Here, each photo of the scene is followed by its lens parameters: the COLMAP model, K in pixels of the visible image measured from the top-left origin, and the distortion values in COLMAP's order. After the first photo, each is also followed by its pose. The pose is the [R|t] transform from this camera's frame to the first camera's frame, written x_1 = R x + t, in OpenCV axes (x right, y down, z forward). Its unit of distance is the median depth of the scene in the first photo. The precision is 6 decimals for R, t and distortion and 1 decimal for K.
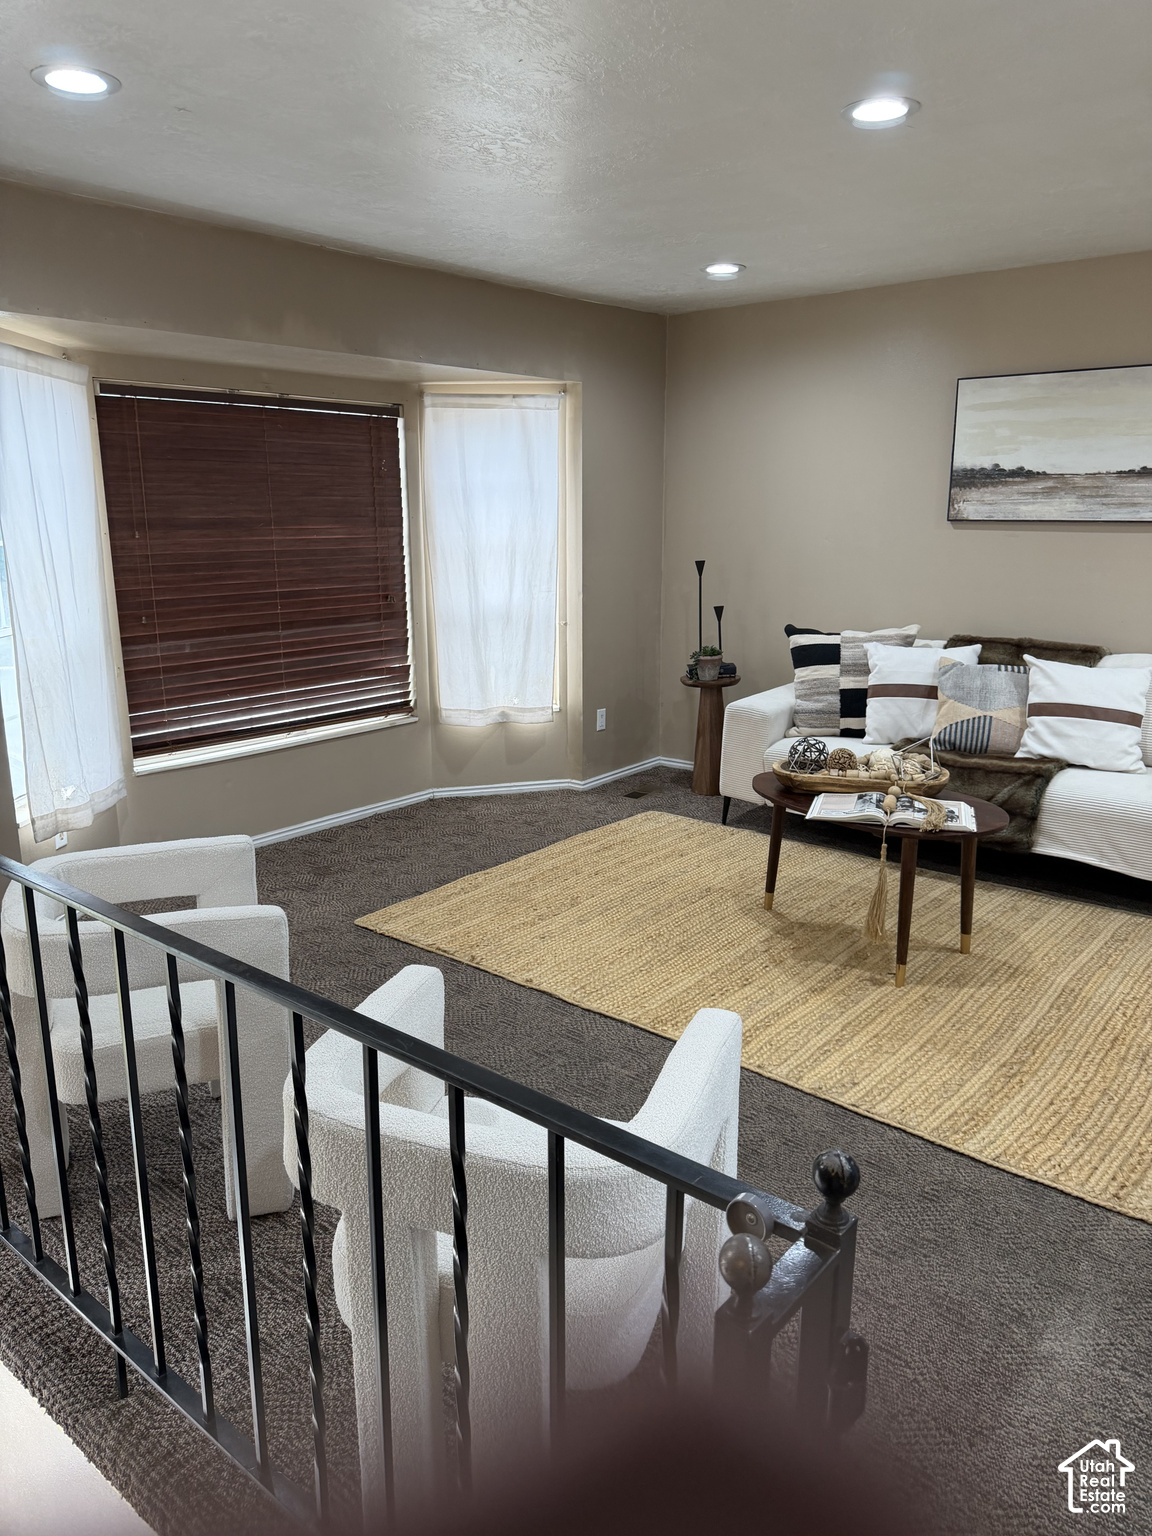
lens RADIAL K [[1085.6, 0, 576.0], [0, 1085.6, 768.0], [0, 0, 1]] dist [0.036725, -0.003862]
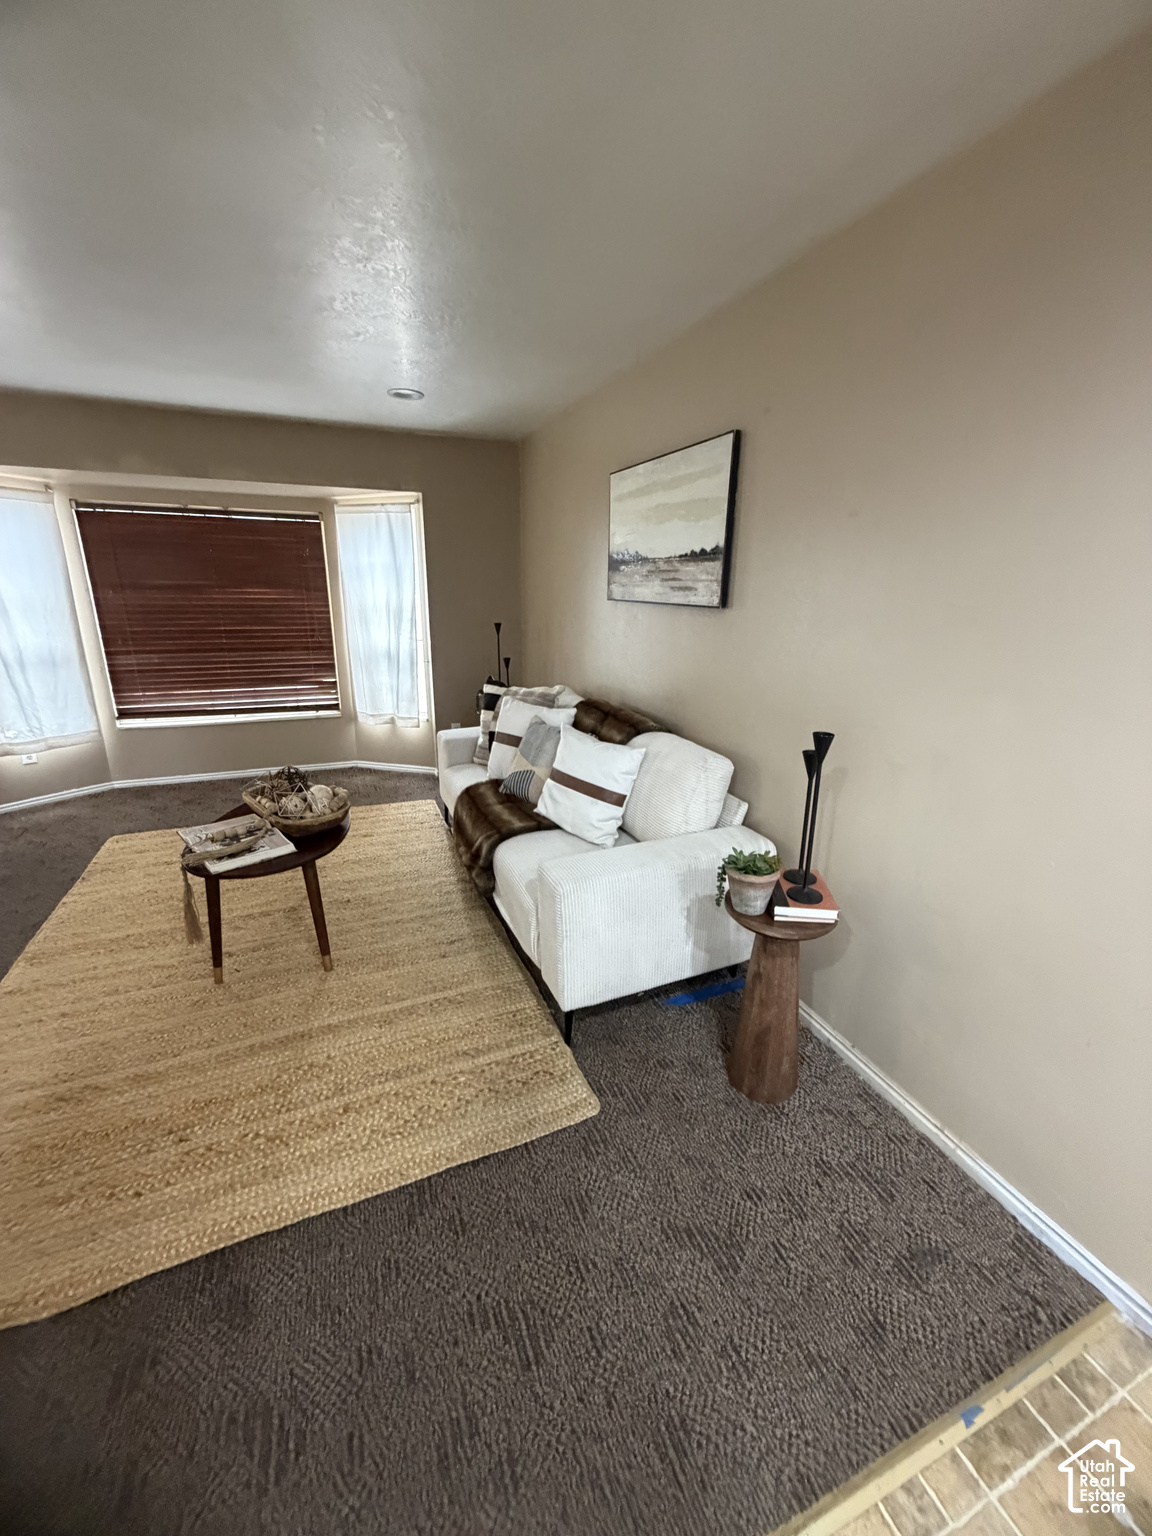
lens RADIAL K [[614.3, 0, 576.0], [0, 614.3, 768.0], [0, 0, 1]] dist [0.000691, 0.000061]
pose [[0.881495, 0.153626, -0.446505, 0.683818], [-0.128933, 0.987971, 0.085383, -0.108342], [0.454251, -0.017695, 0.890698, 0.432638]]
